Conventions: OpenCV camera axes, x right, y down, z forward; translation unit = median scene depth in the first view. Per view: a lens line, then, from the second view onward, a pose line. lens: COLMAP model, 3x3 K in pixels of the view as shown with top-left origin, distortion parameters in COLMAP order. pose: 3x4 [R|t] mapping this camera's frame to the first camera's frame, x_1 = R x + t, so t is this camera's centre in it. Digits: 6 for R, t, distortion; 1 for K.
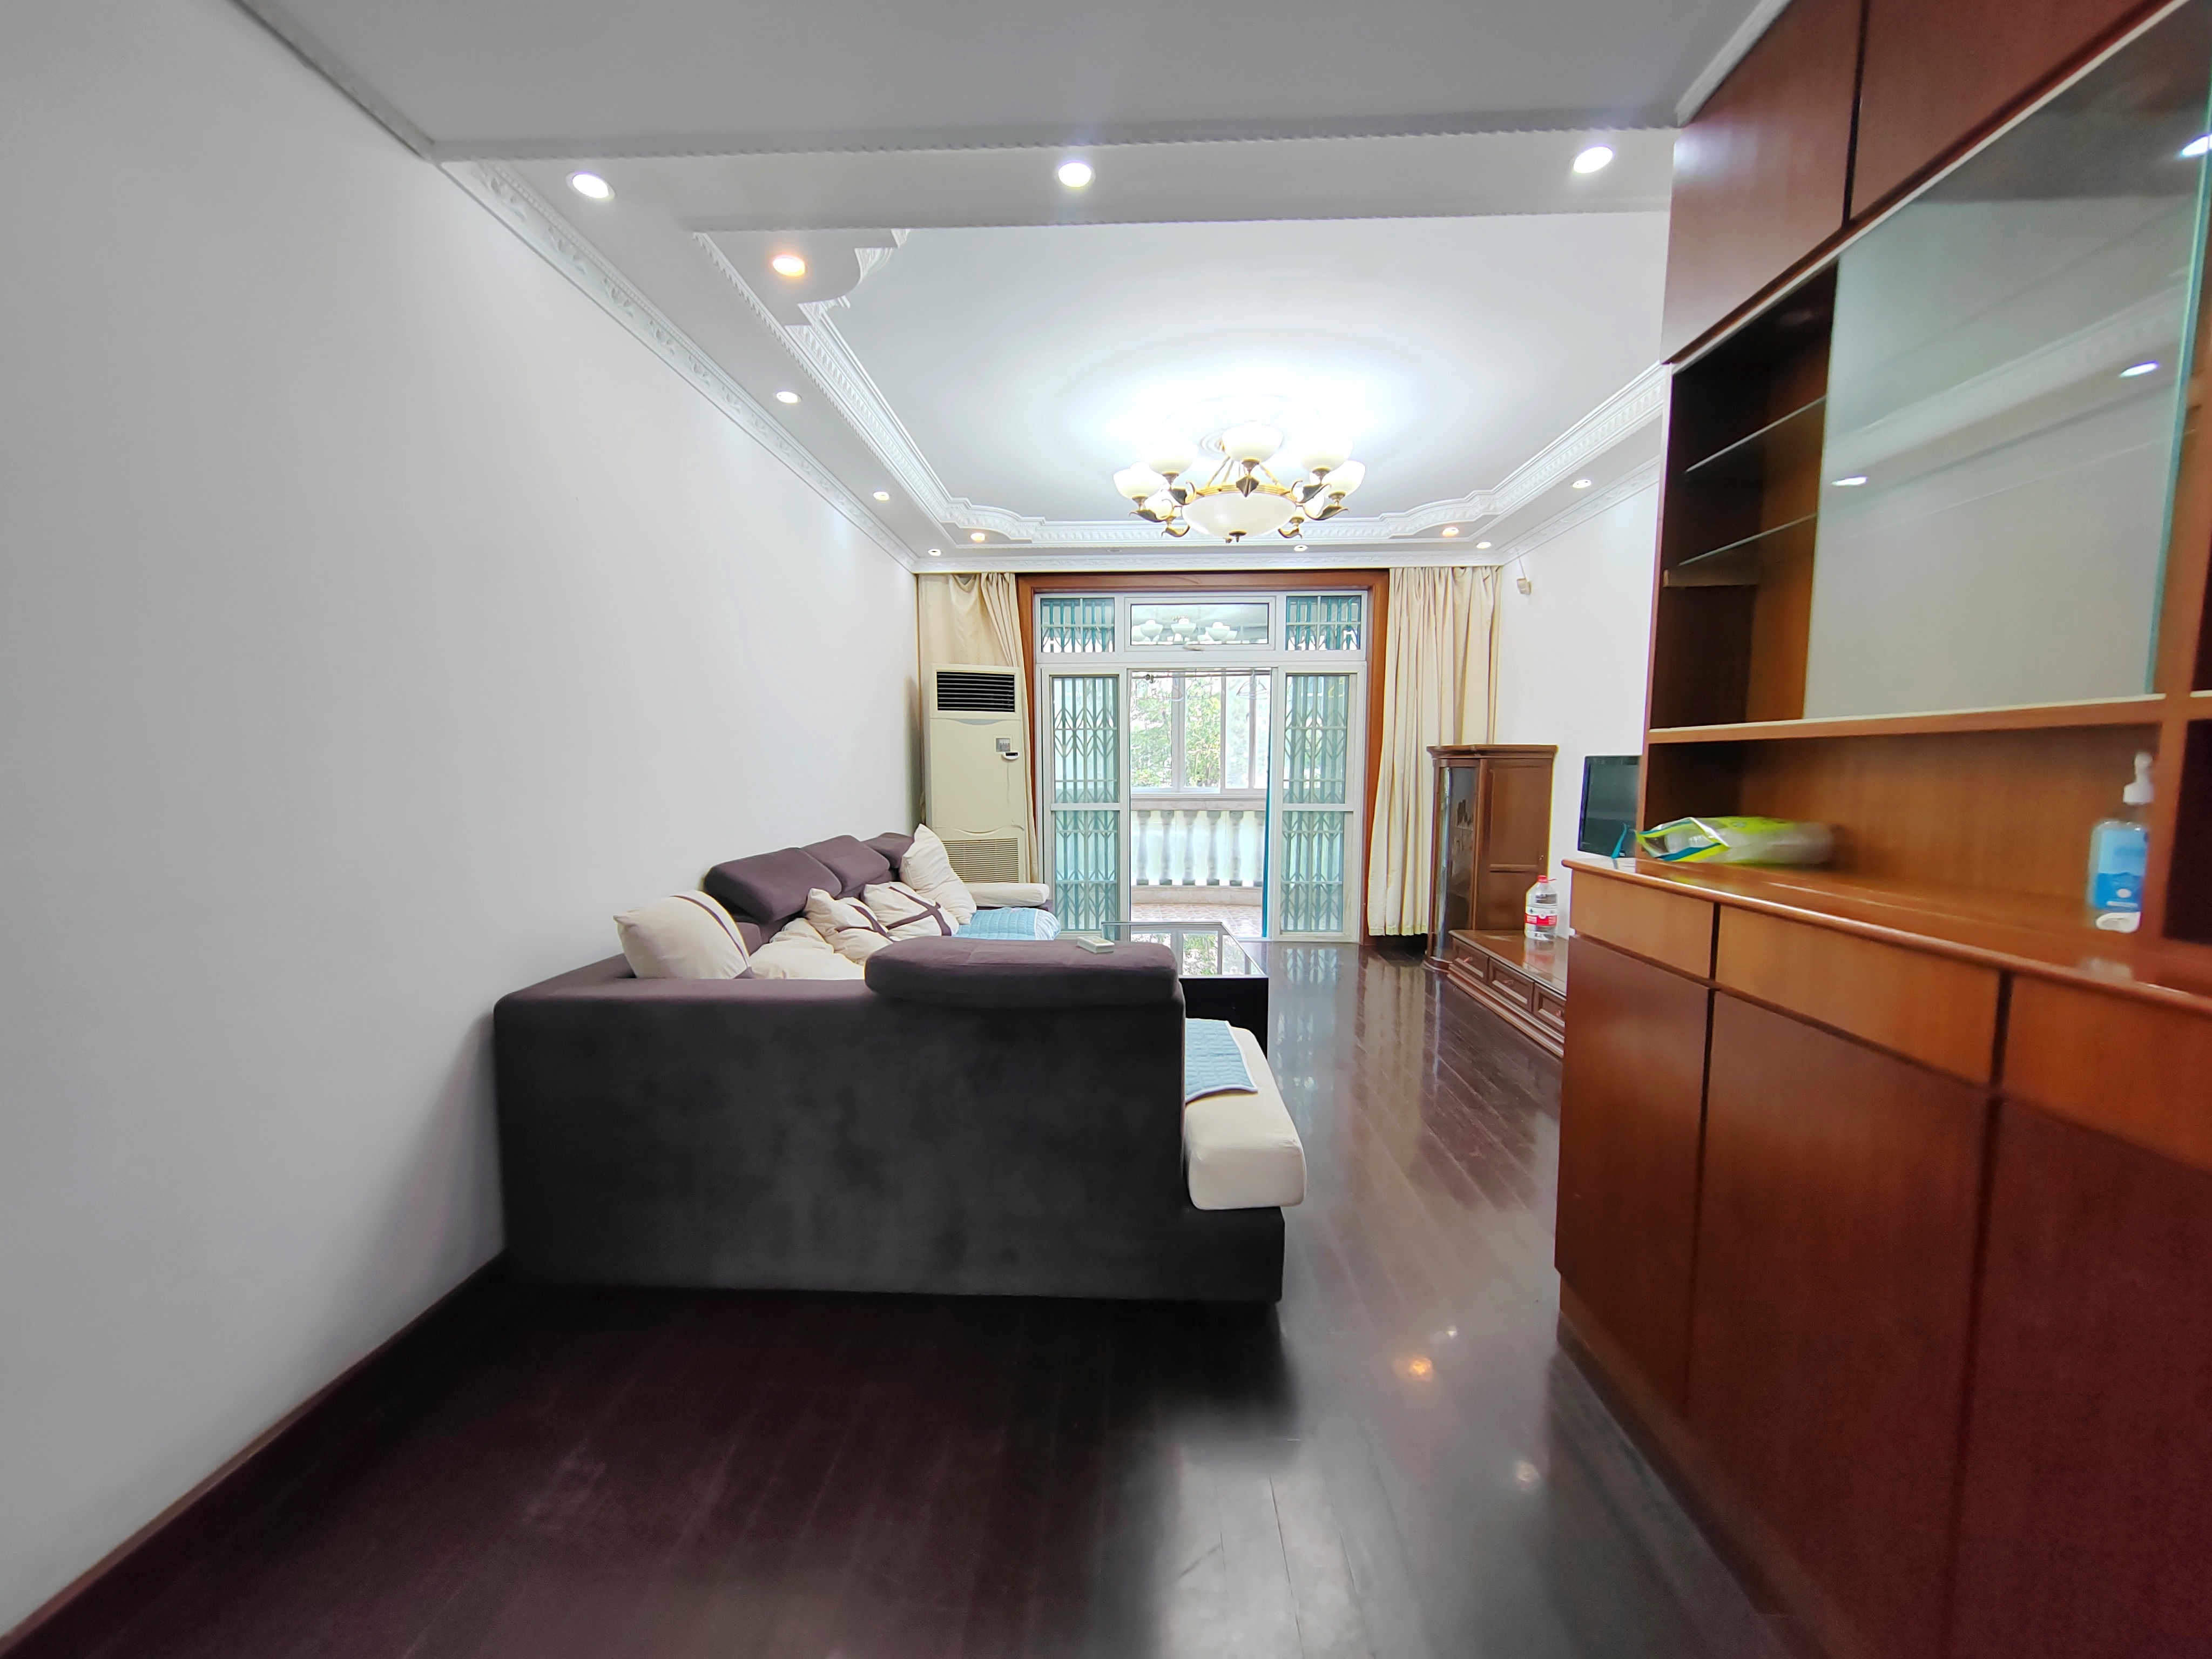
lens RADIAL K [[846.5, 0, 1106.5], [0, 846.5, 848.1], [0, 0, 1]] dist [0.011104, -0.000991]
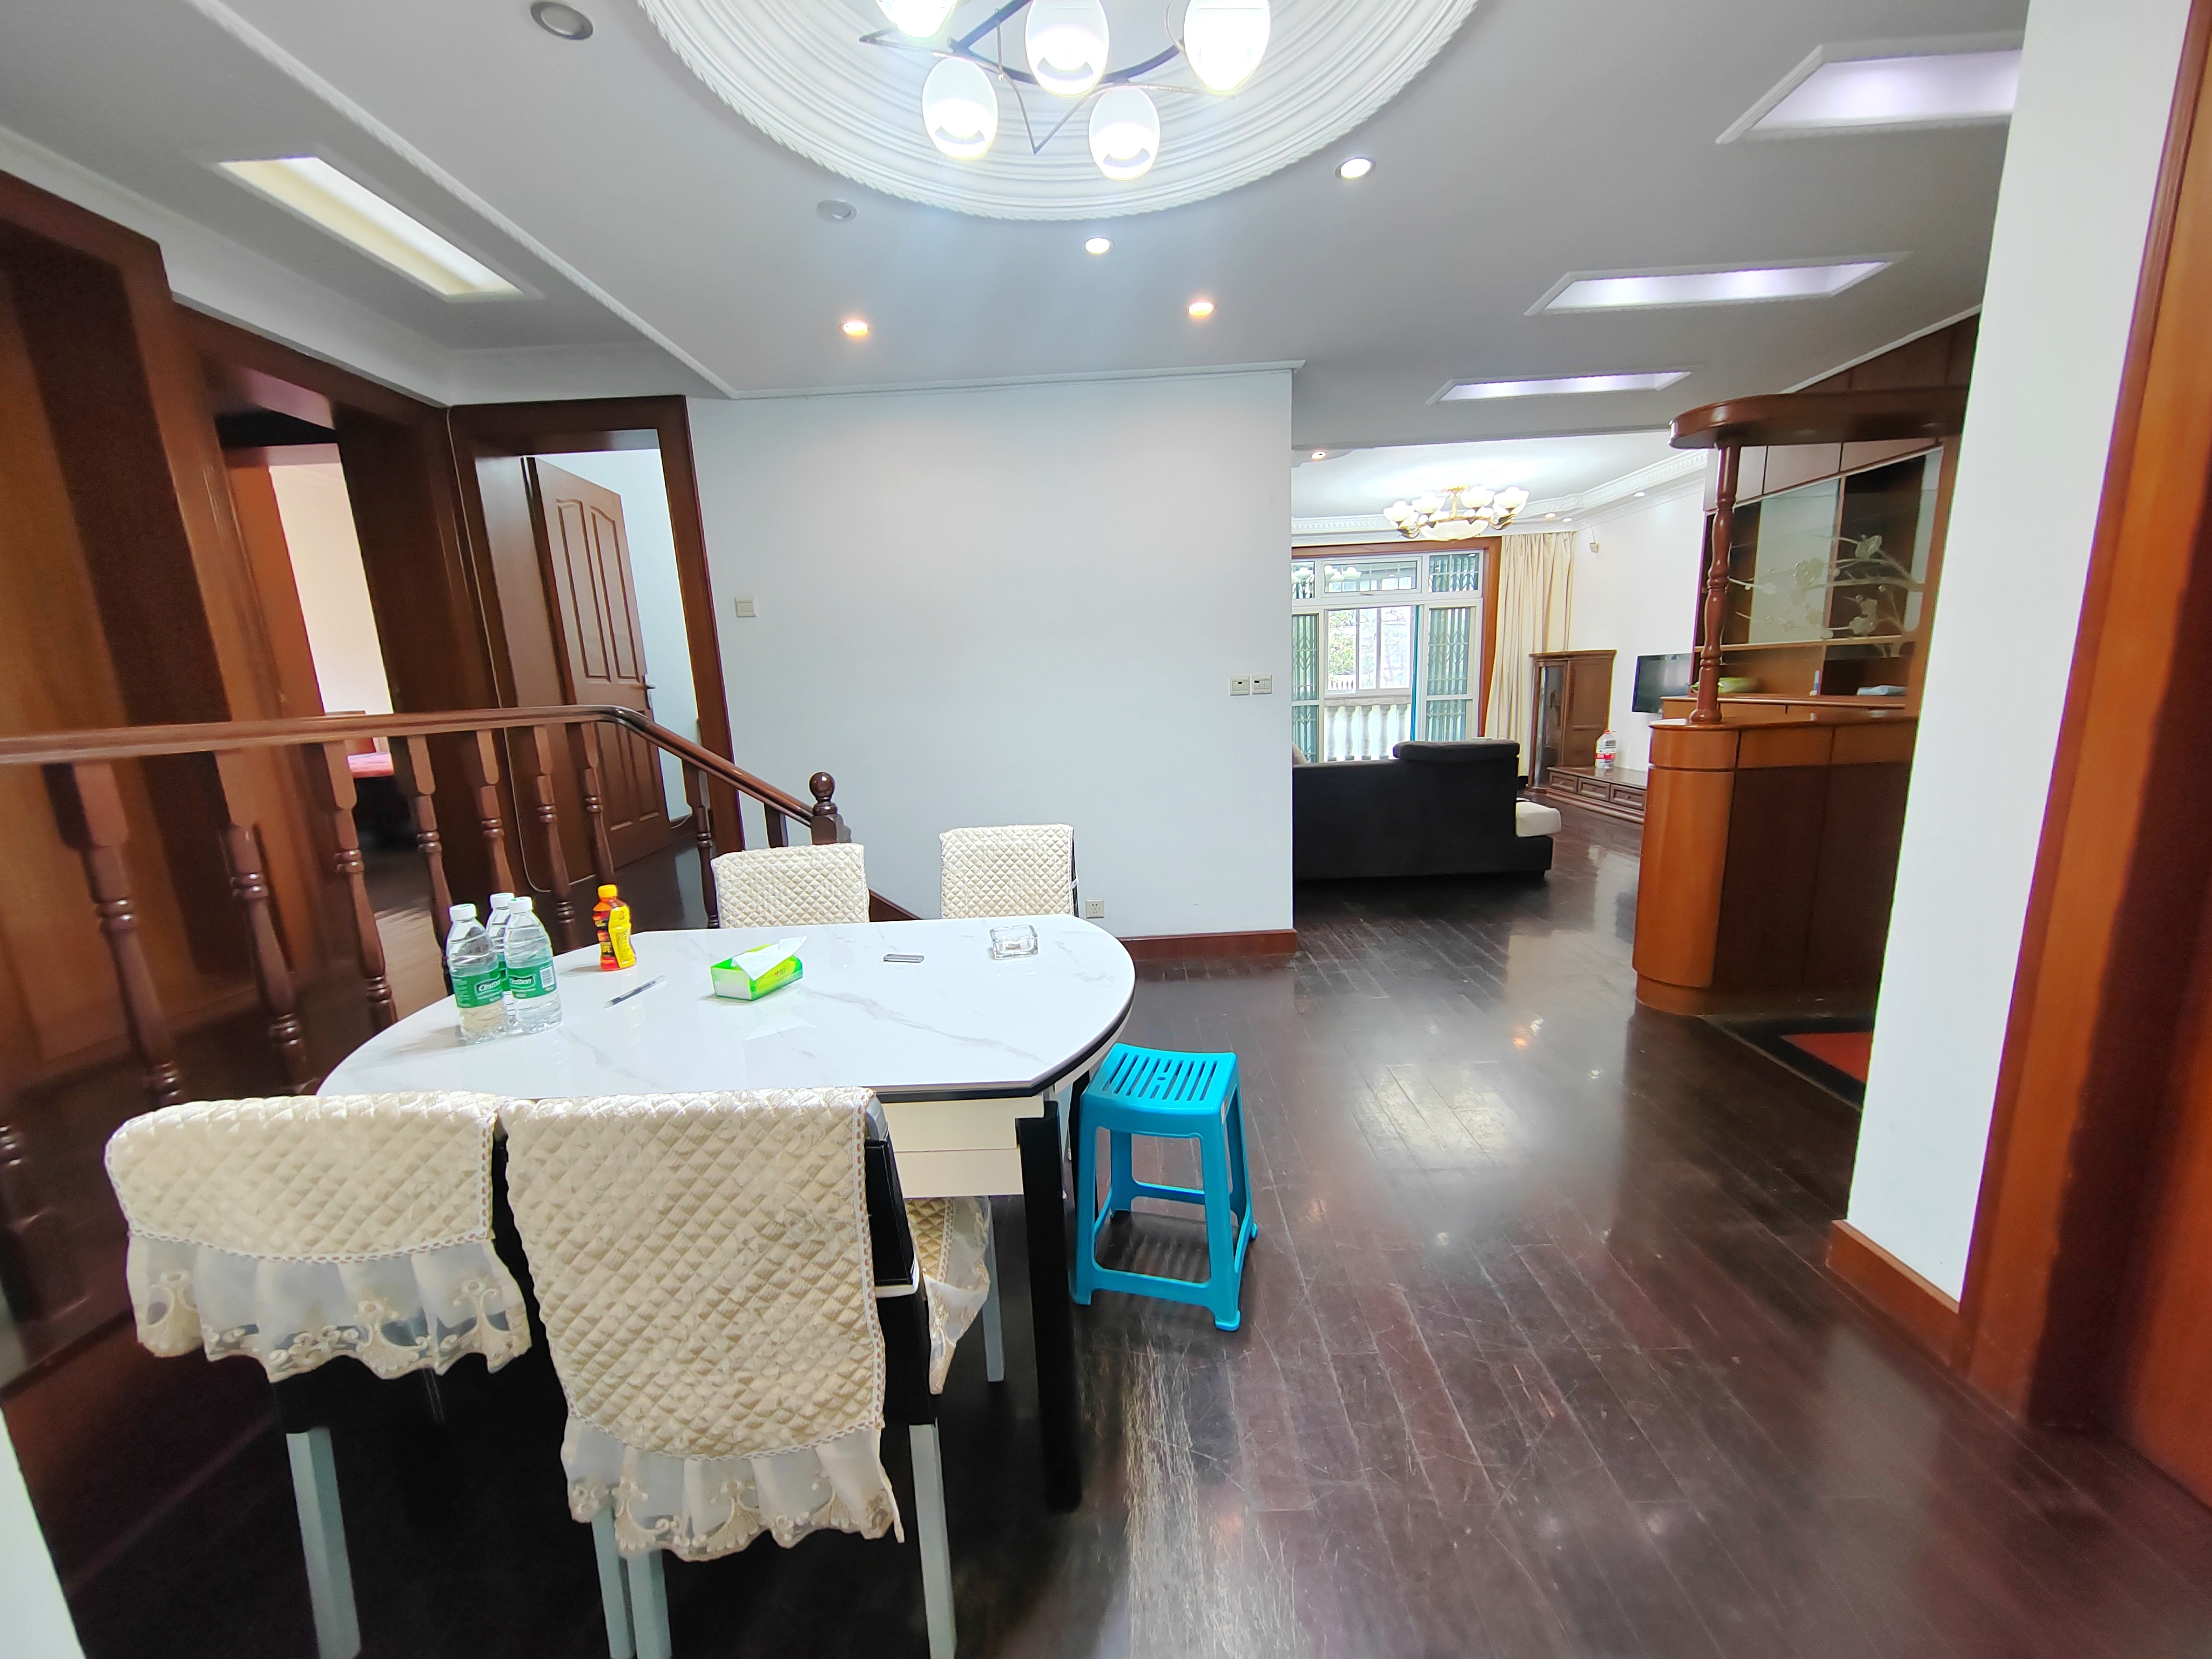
lens RADIAL K [[846.5, 0, 1098.5], [0, 846.5, 851.9], [0, 0, 1]] dist [0.011104, -0.000991]
pose [[0.998957, -0.045209, 0.006409, -0.437571], [0.044349, 0.994056, 0.099423, 0.051938], [-0.010866, -0.099035, 0.995025, -0.583816]]
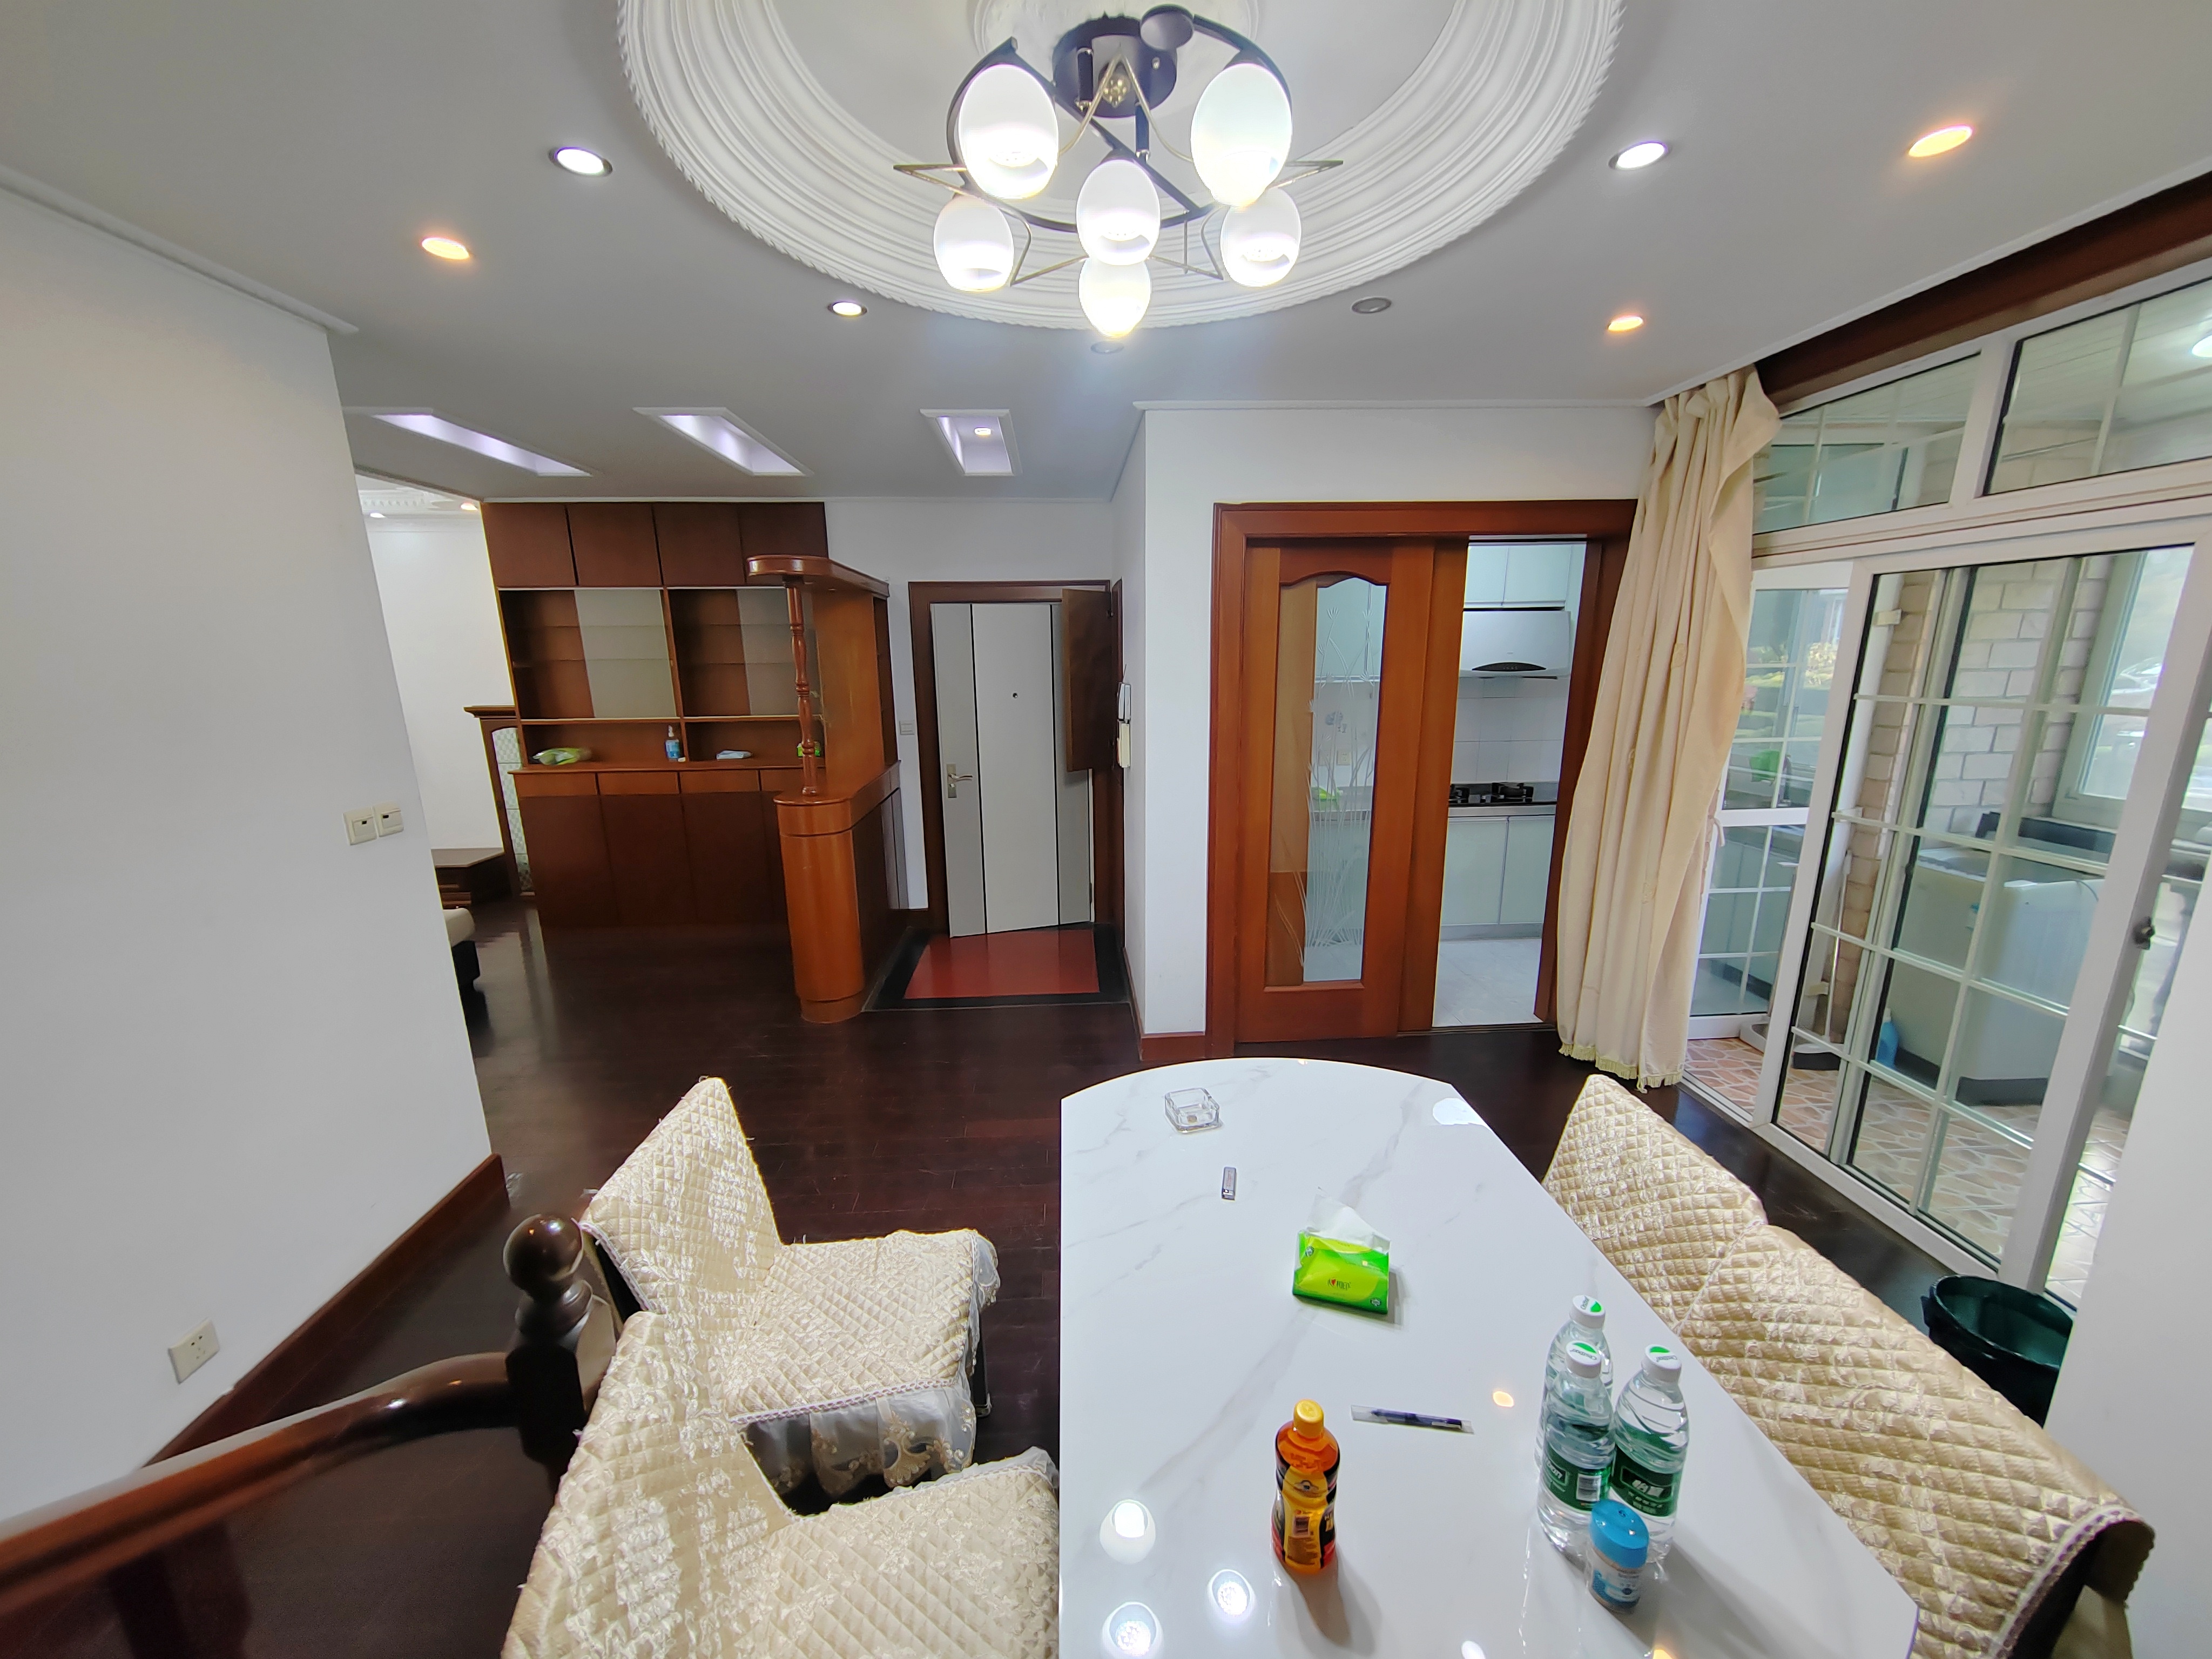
lens RADIAL K [[846.5, 0, 1095.2], [0, 846.5, 839.6], [0, 0, 1]] dist [0.011104, -0.000991]
pose [[-0.073492, -0.215013, 0.973842, -0.762601], [0.108823, 0.968923, 0.222139, -0.058617], [-0.991341, 0.122302, -0.047809, -0.219749]]
